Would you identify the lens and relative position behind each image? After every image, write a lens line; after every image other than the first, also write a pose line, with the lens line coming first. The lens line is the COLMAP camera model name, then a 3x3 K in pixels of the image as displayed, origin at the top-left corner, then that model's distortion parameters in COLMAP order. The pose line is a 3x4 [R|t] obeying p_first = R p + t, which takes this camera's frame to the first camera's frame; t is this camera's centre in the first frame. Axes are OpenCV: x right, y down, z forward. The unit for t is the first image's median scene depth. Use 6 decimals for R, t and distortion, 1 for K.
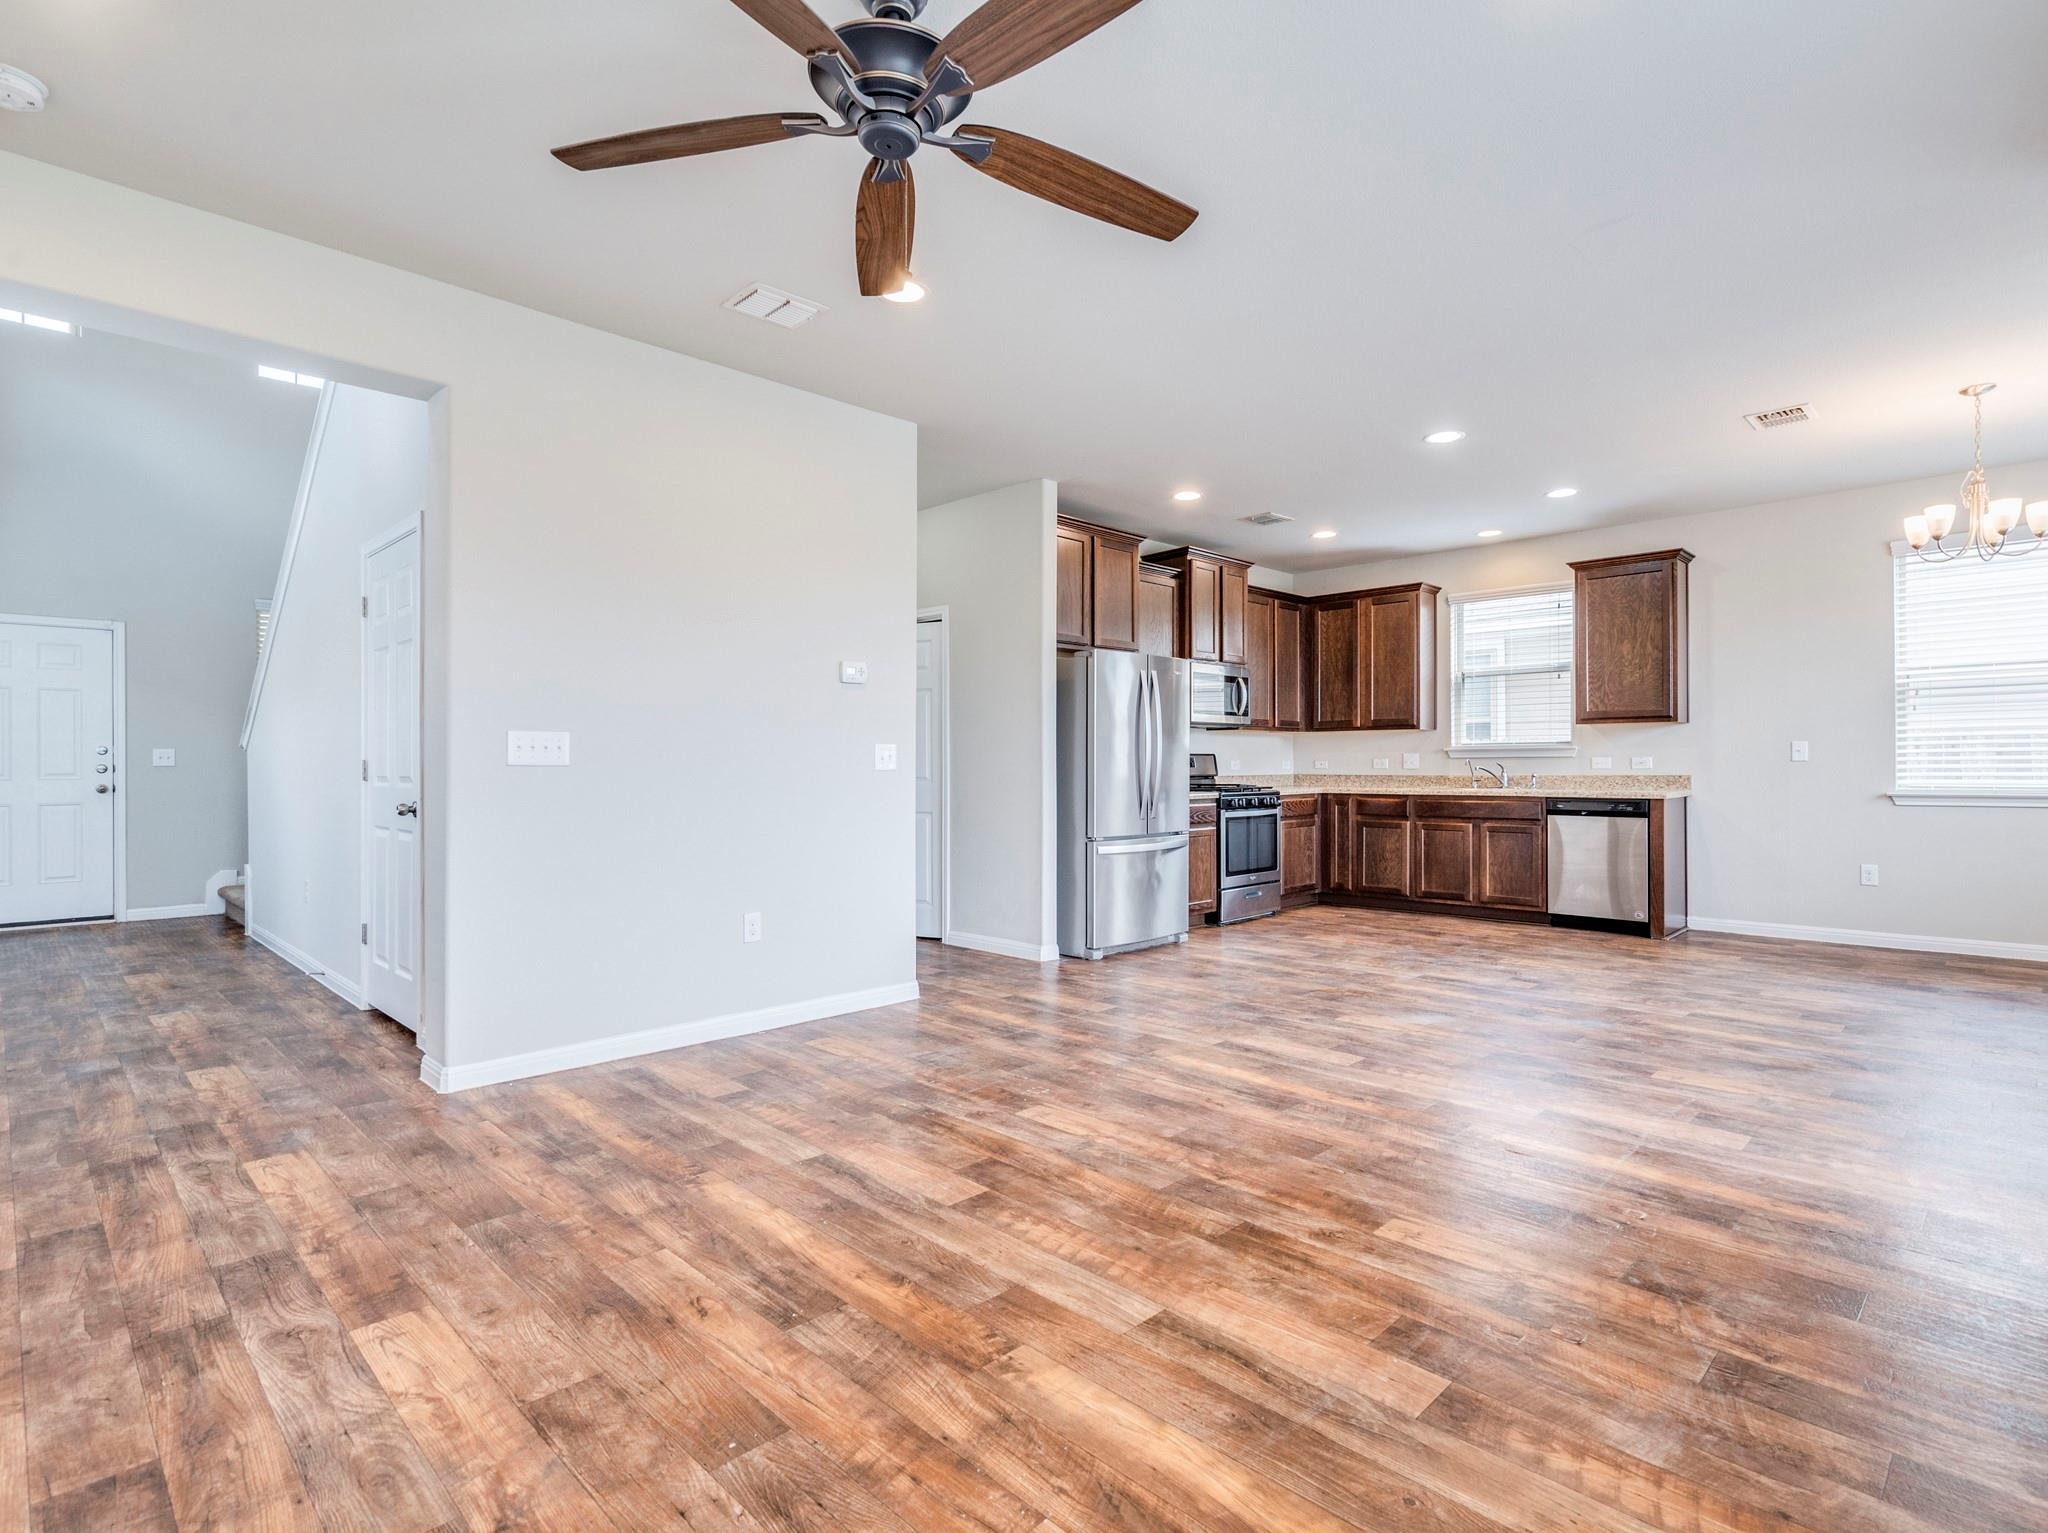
lens RADIAL K [[1027.3, 0, 1024.0], [0, 1027.3, 766.5], [0, 0, 1]] dist [-0.000531, 0.001558]
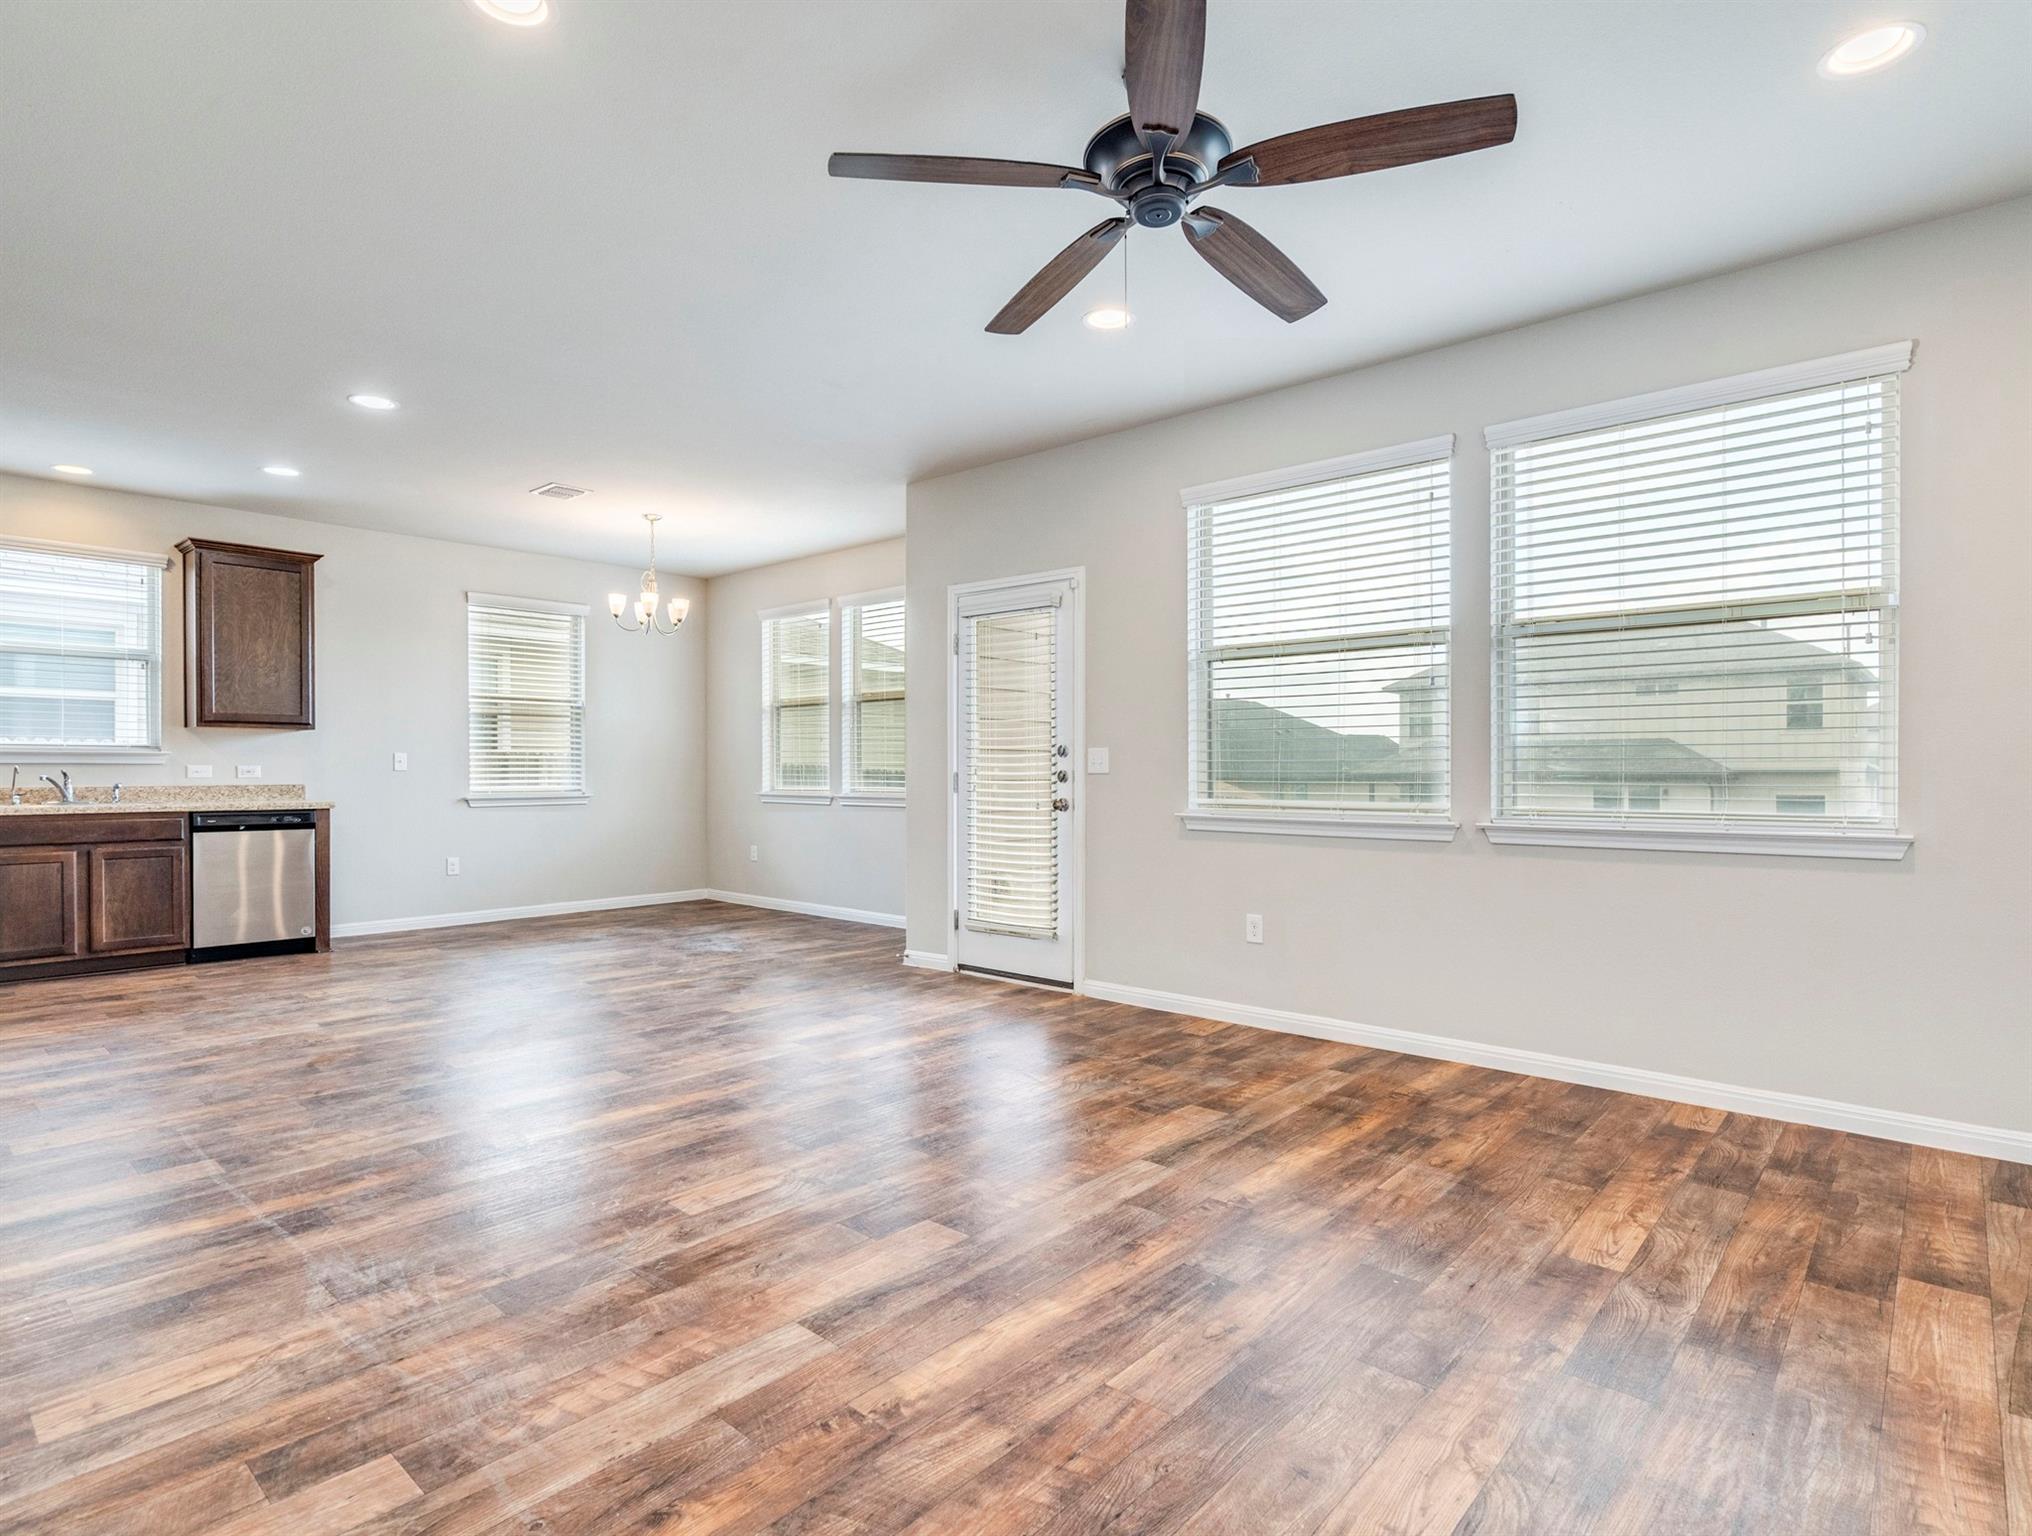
lens RADIAL K [[1038.0, 0, 1016.8], [0, 1038.0, 846.0], [0, 0, 1]] dist [0.002612, 0.000025]
pose [[-0.055148, -0.063805, 0.996437, -0.378575], [-0.002240, 0.997962, 0.063779, 0.002369], [-0.998476, 0.001285, -0.055178, 0.378226]]
